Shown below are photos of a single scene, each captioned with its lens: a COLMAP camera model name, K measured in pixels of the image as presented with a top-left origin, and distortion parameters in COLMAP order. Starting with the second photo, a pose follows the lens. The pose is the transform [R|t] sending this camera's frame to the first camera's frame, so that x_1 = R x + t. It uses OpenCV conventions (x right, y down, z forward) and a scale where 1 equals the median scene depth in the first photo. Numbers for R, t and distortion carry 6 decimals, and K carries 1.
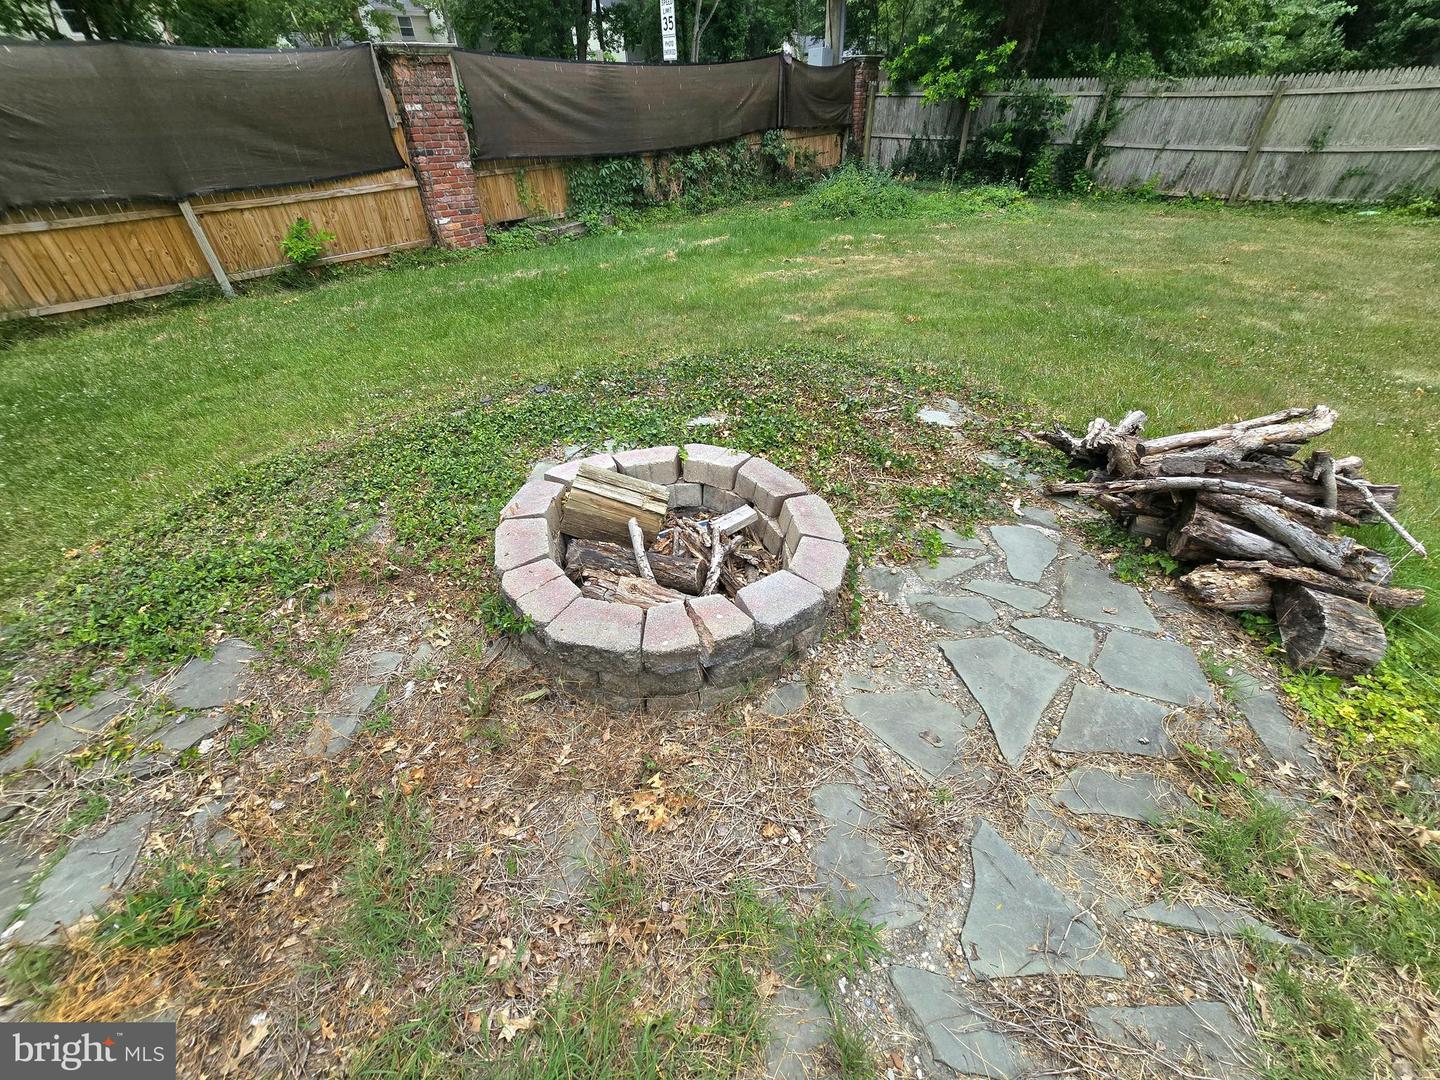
lens RADIAL K [[584.6, 0, 716.1], [0, 584.6, 537.7], [0, 0, 1]] dist [-0.005088, 0.000074]
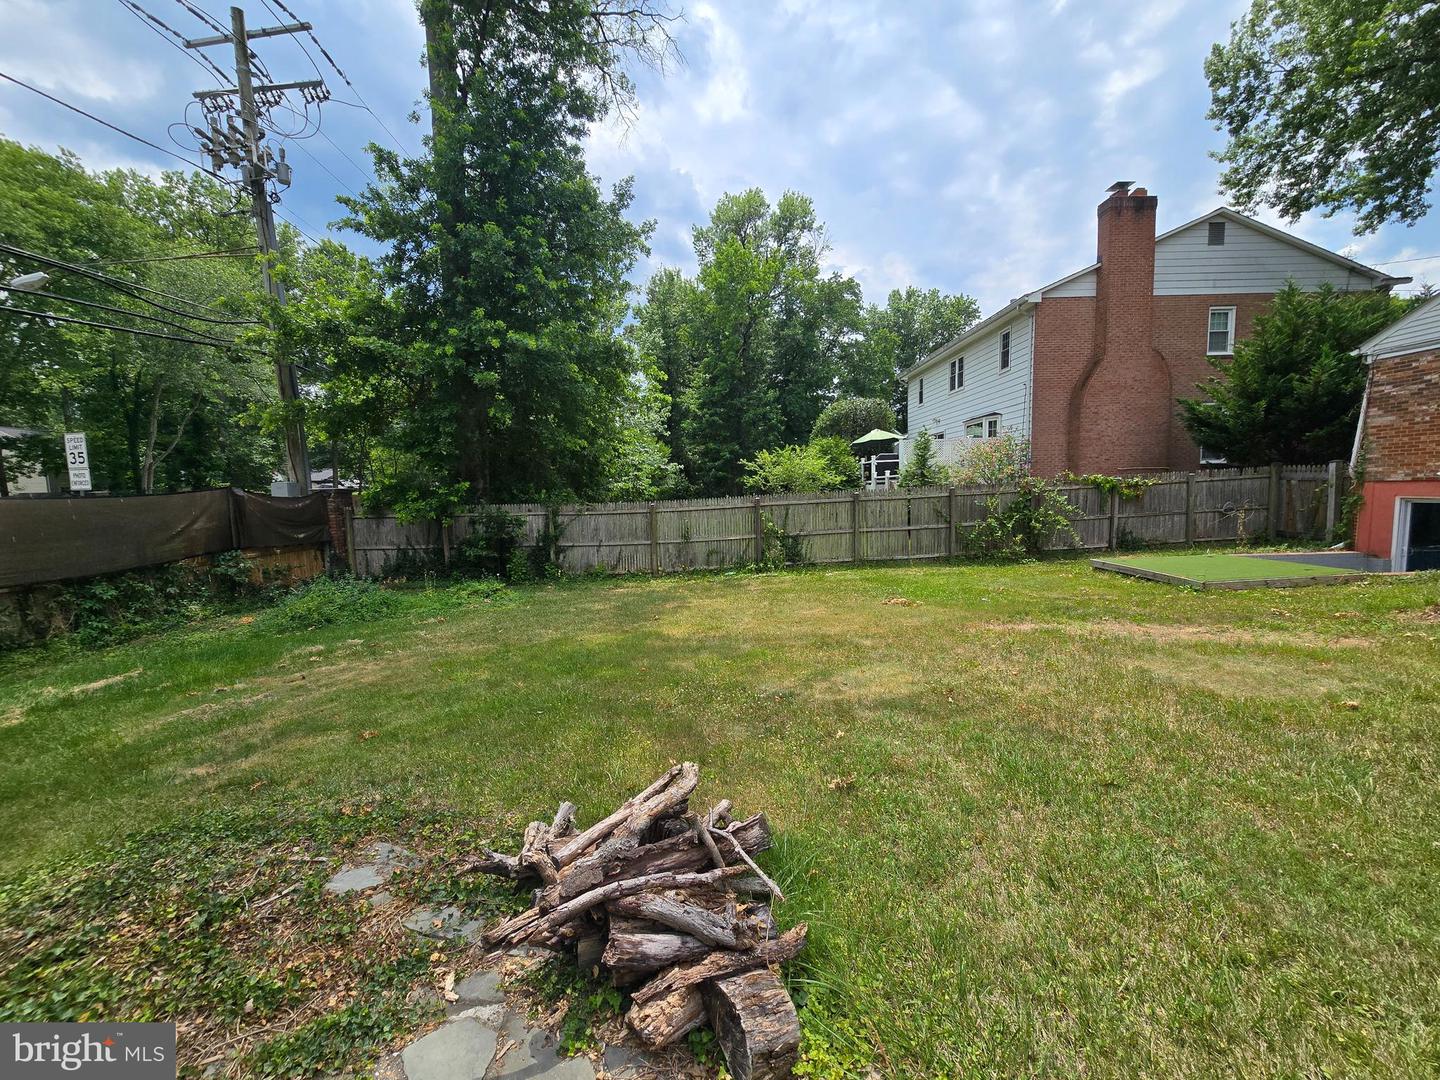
lens RADIAL K [[574.7, 0, 720.0], [0, 574.7, 540.0], [0, 0, 1]] dist [-0.017993, 0.004073]
pose [[0.753305, -0.050712, 0.655713, 0.140737], [0.406771, 0.819371, -0.403942, -0.038435], [-0.516788, 0.571016, 0.637864, 0.004208]]
